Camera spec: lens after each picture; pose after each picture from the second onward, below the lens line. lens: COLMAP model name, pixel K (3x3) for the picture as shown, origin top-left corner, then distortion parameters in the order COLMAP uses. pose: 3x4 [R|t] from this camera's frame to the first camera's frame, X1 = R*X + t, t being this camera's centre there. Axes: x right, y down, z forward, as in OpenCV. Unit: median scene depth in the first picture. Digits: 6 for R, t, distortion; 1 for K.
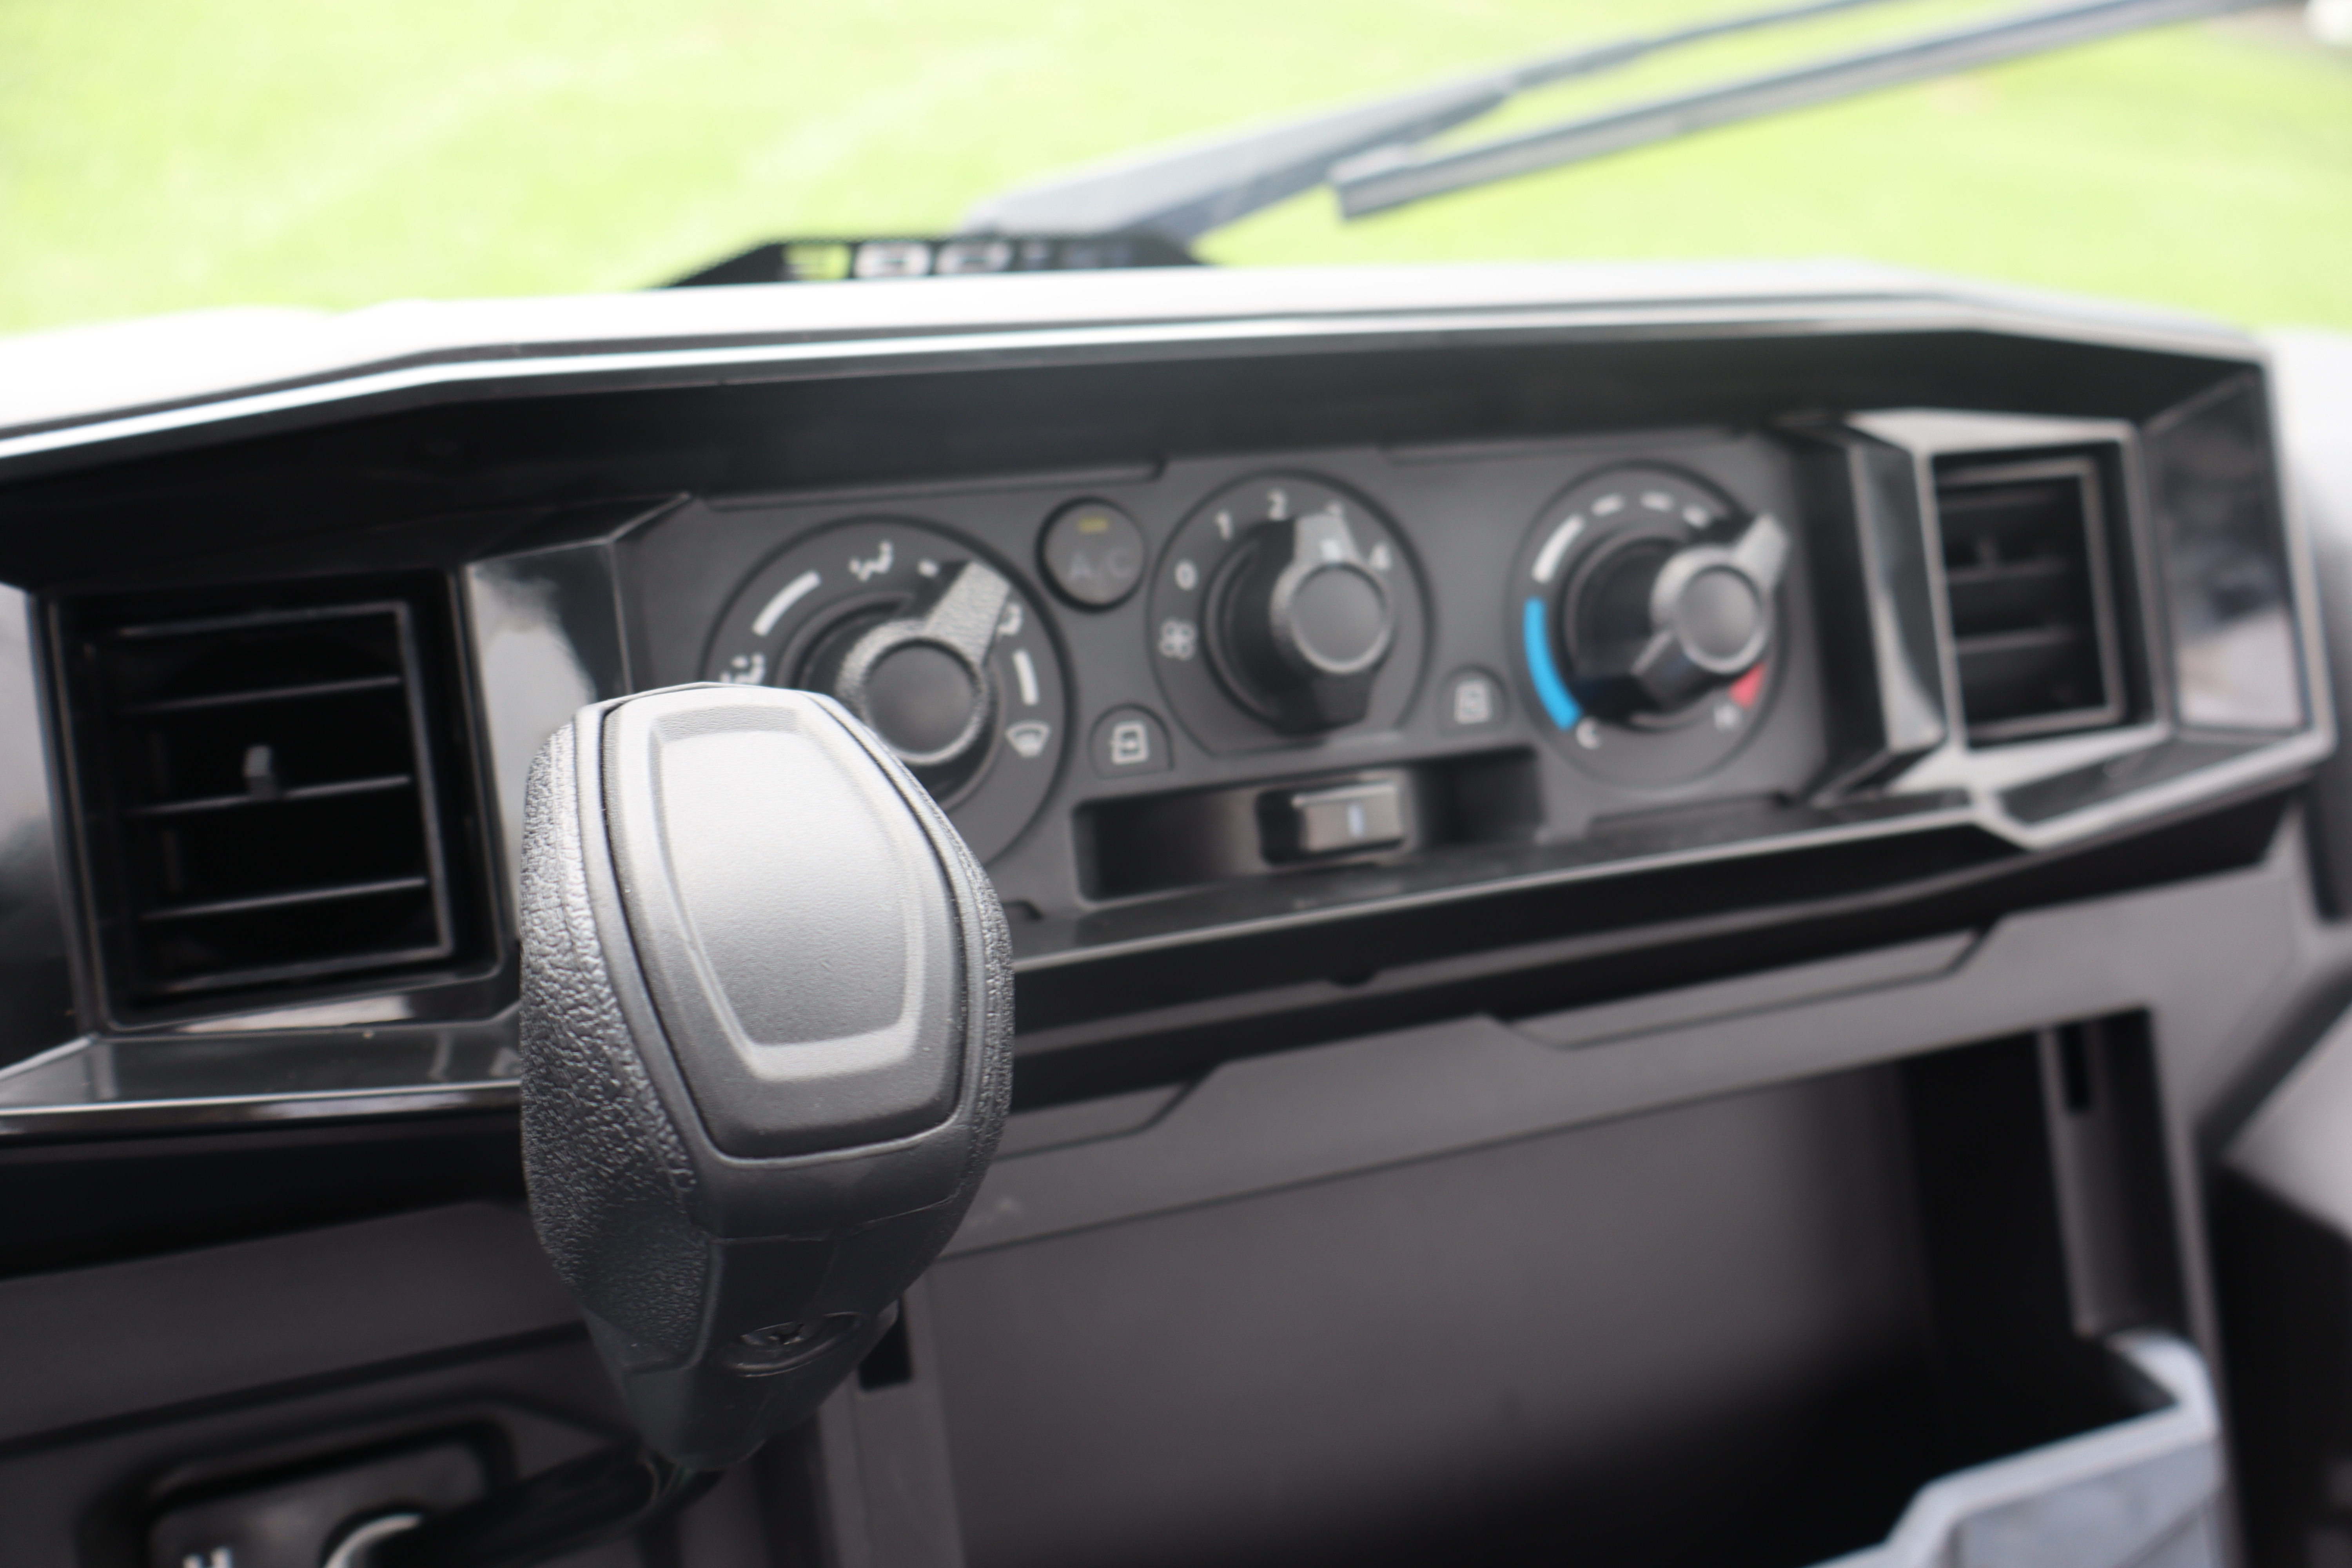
lens RADIAL K [[1931.0, 0, 1176.0], [0, 1931.0, 784.0], [0, 0, 1]] dist [-0.005673, -0.003666]
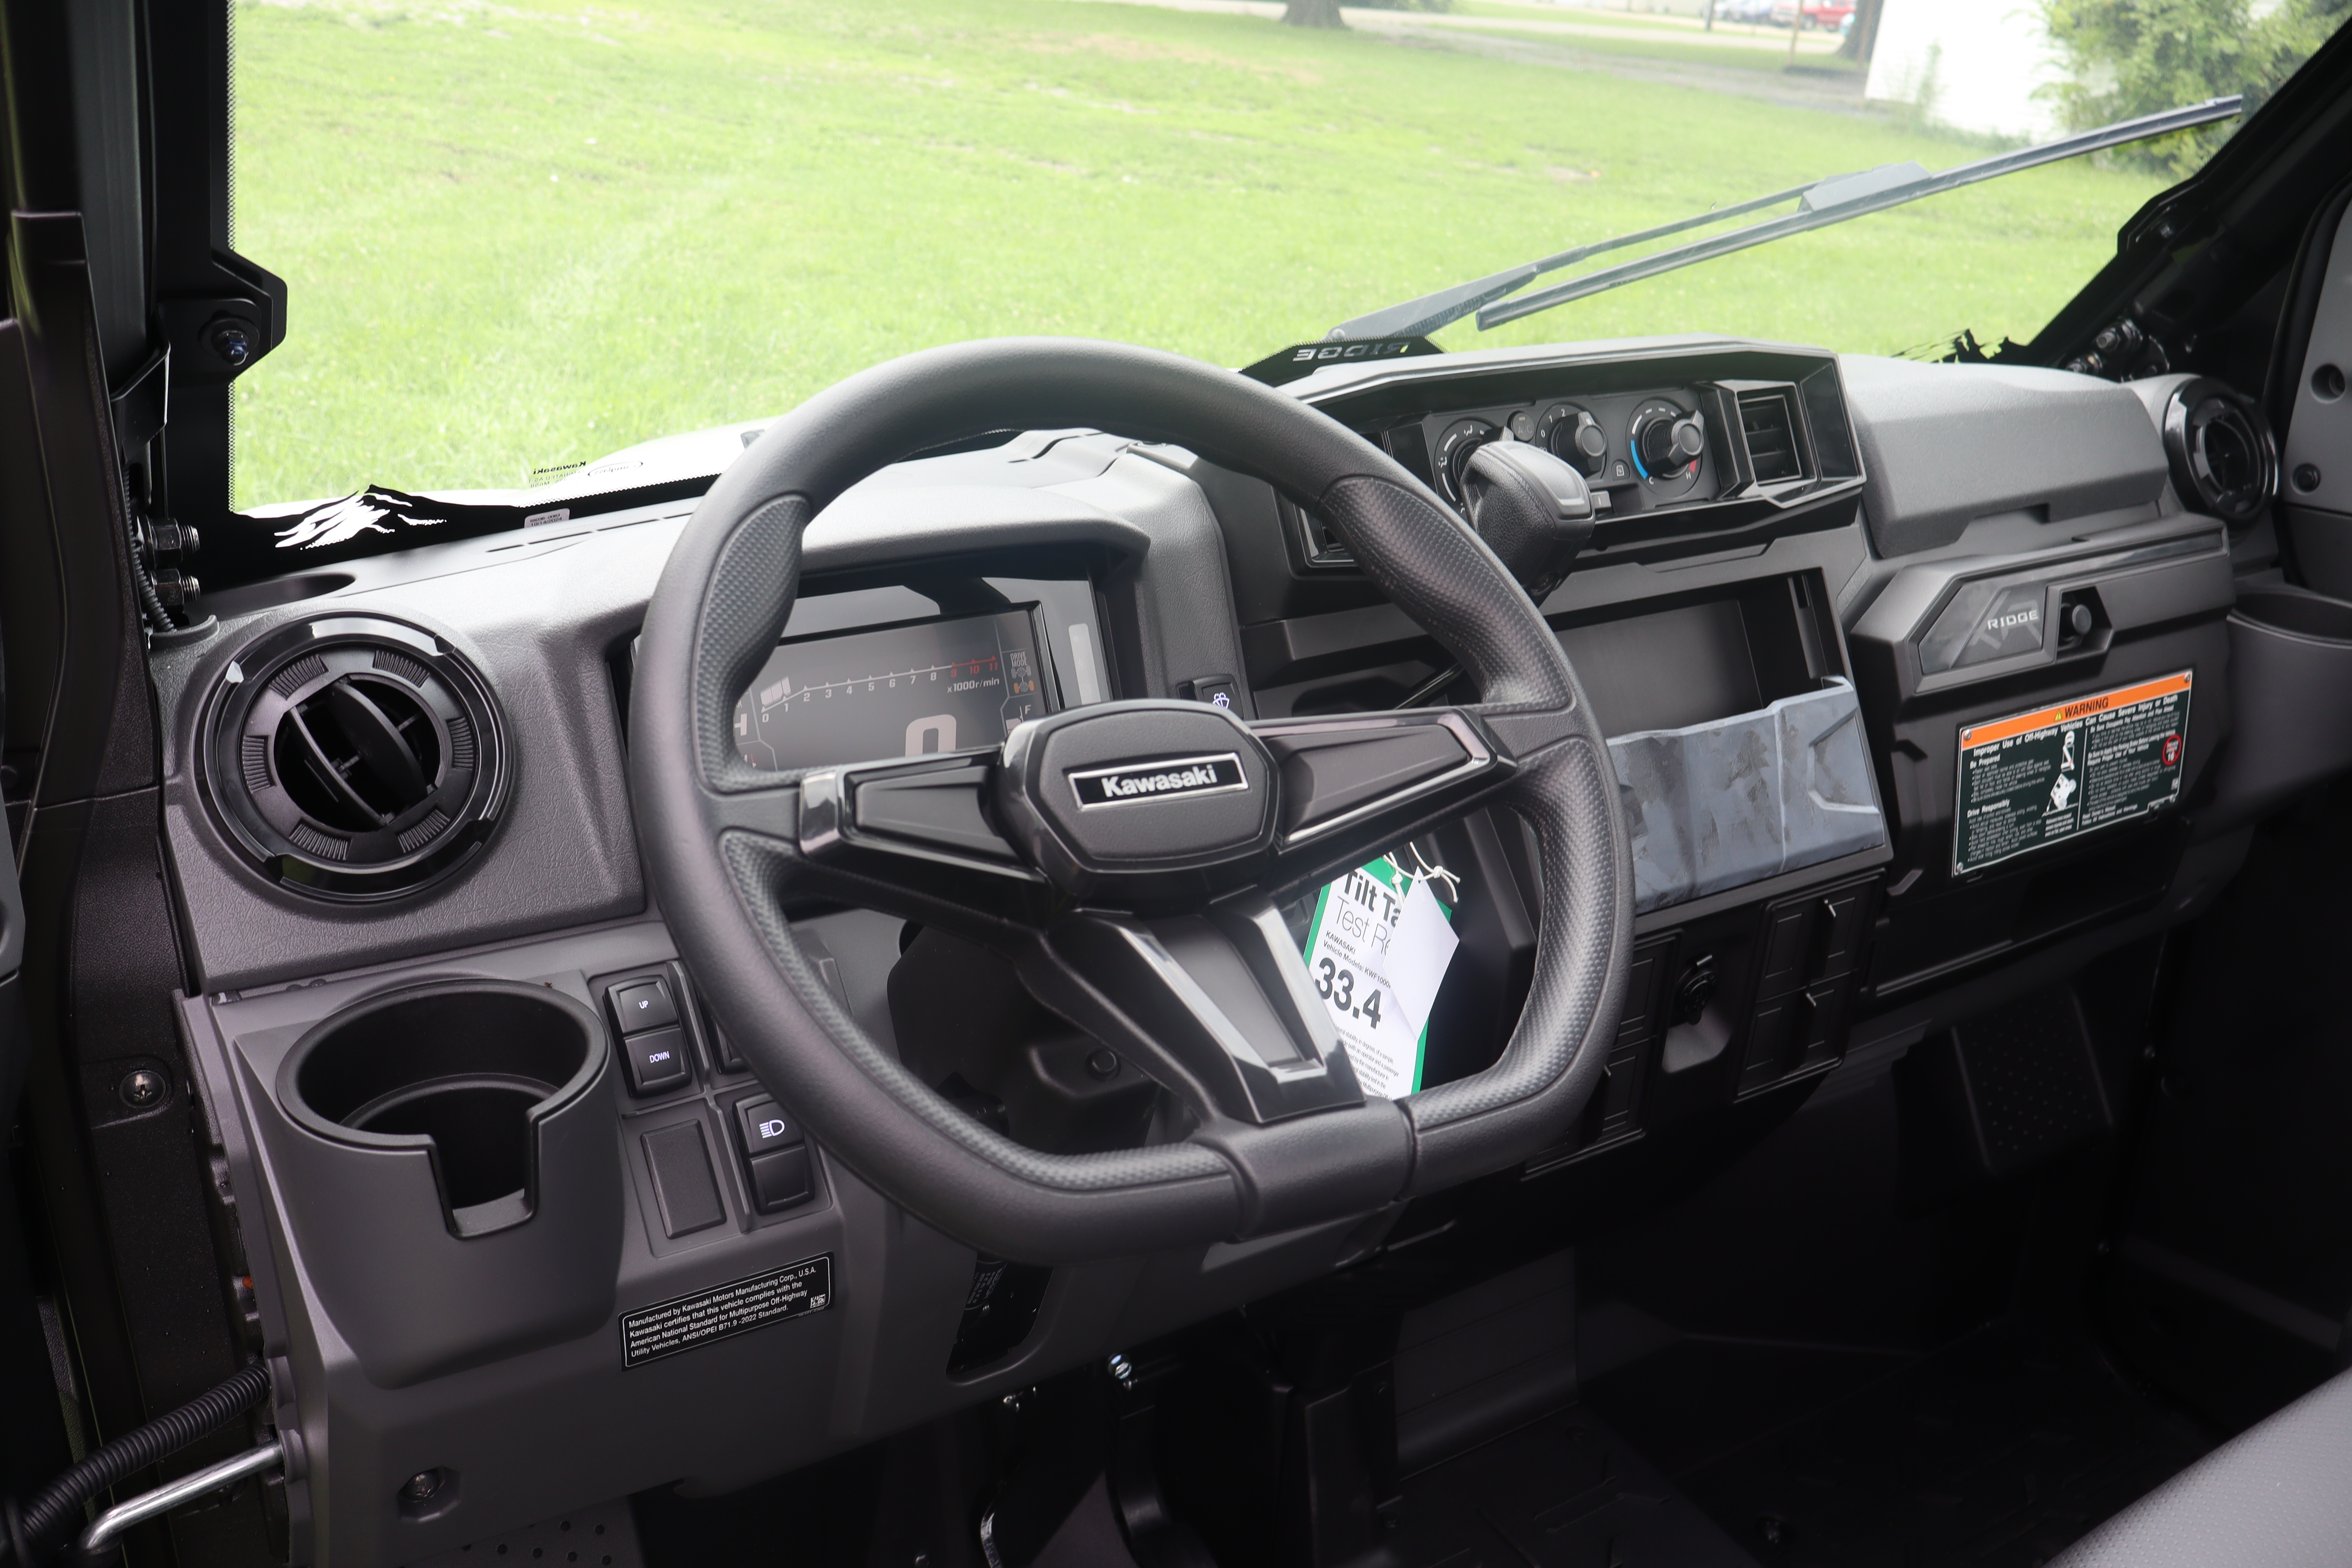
lens RADIAL K [[1865.7, 0, 1176.0], [0, 1865.7, 784.0], [0, 0, 1]] dist [0.002819, 0.000157]
pose [[0.985204, -0.085767, 0.148384, -1.058411], [0.092218, 0.995046, -0.037139, 0.512547], [-0.144463, 0.050273, 0.988232, -1.915367]]
